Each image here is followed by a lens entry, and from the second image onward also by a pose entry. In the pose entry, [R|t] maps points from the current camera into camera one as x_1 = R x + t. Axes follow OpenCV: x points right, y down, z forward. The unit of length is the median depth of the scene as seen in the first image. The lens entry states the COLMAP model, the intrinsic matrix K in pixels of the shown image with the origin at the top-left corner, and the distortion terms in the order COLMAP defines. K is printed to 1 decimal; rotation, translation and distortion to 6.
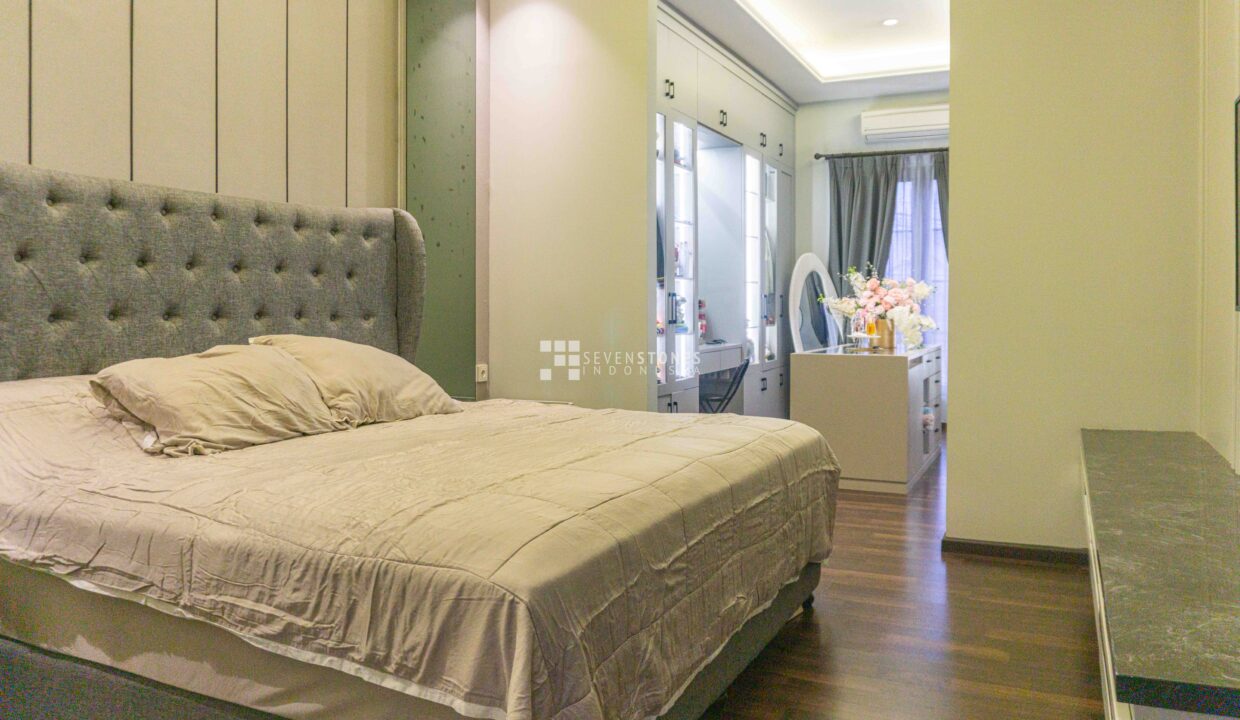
lens RADIAL K [[958.8, 0, 619.7], [0, 958.8, 317.0], [0, 0, 1]] dist [-0.004580, -0.000790]
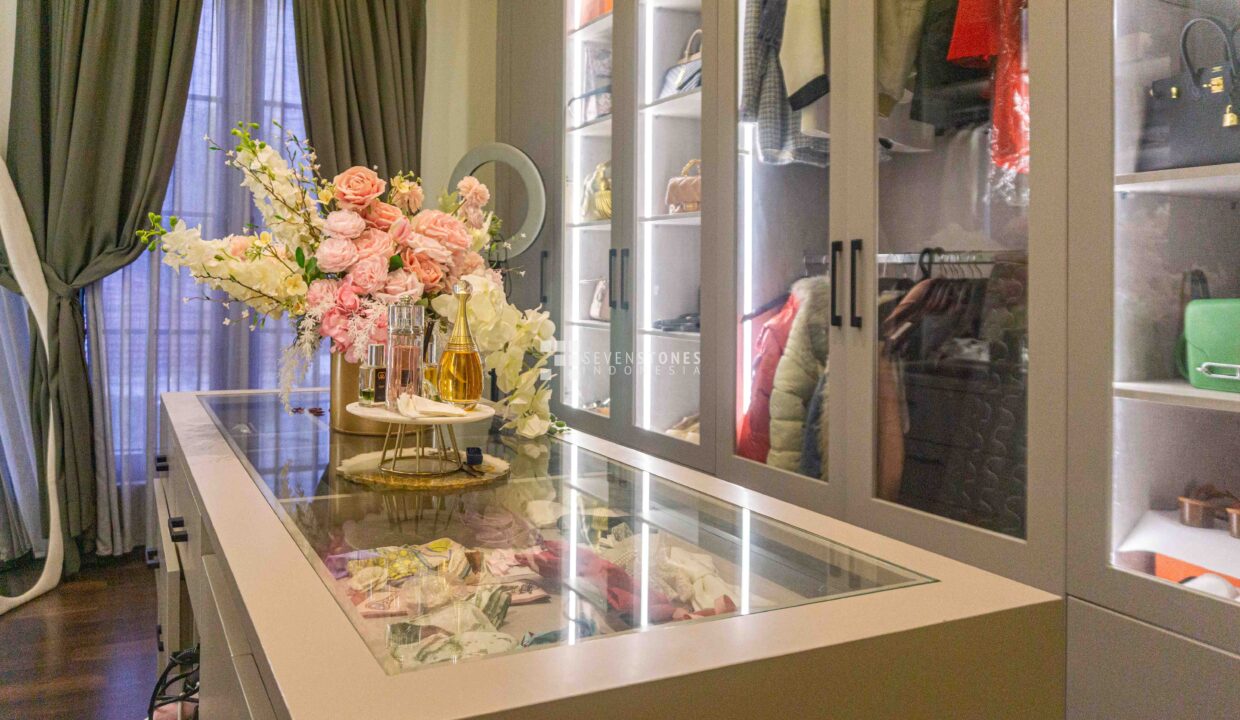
lens RADIAL K [[916.8, 0, 575.4], [0, 916.8, 283.5], [0, 0, 1]] dist [-0.043300, -0.000232]
pose [[0.625066, 0.014724, 0.780433, 0.084309], [-0.017724, 0.999832, -0.004668, -0.006454], [-0.780371, -0.010915, 0.625222, 0.630164]]
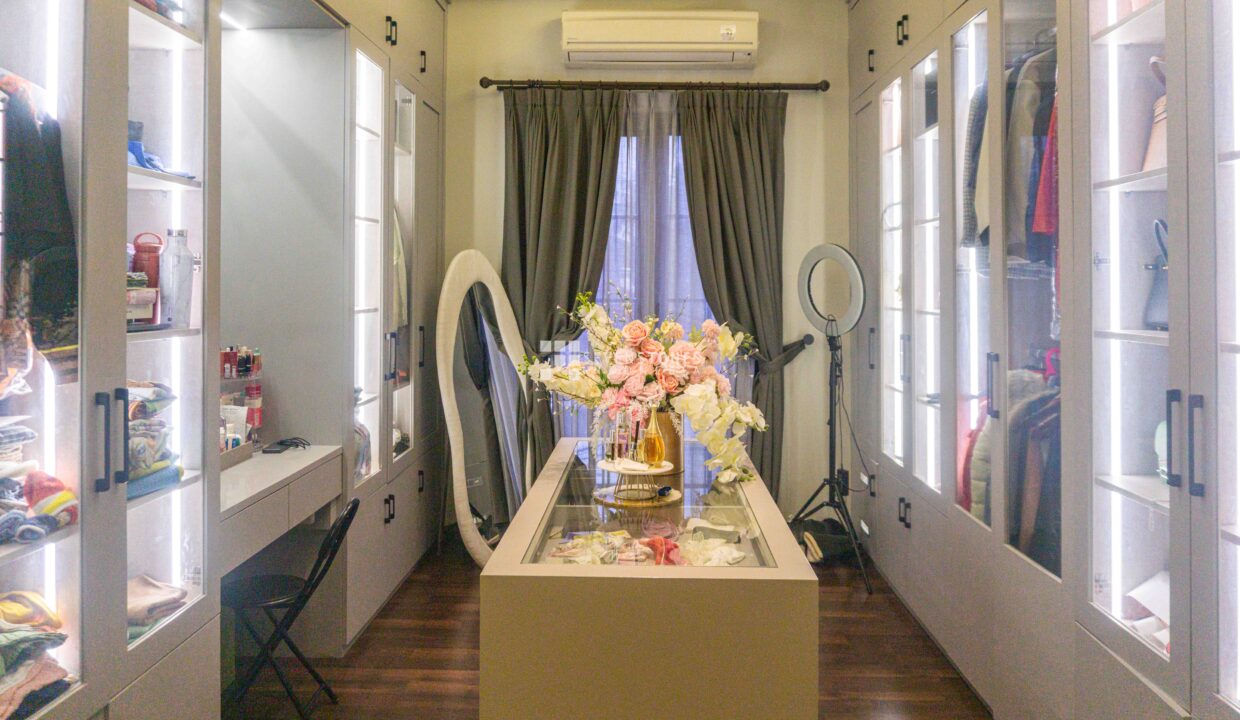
lens RADIAL K [[951.3, 0, 638.7], [0, 951.3, 286.2], [0, 0, 1]] dist [-0.042269, -0.001709]
pose [[0.915533, 0.007712, 0.402169, 0.065010], [-0.003532, 0.999932, -0.011134, -0.040719], [-0.402227, 0.008774, 0.915498, 0.460644]]
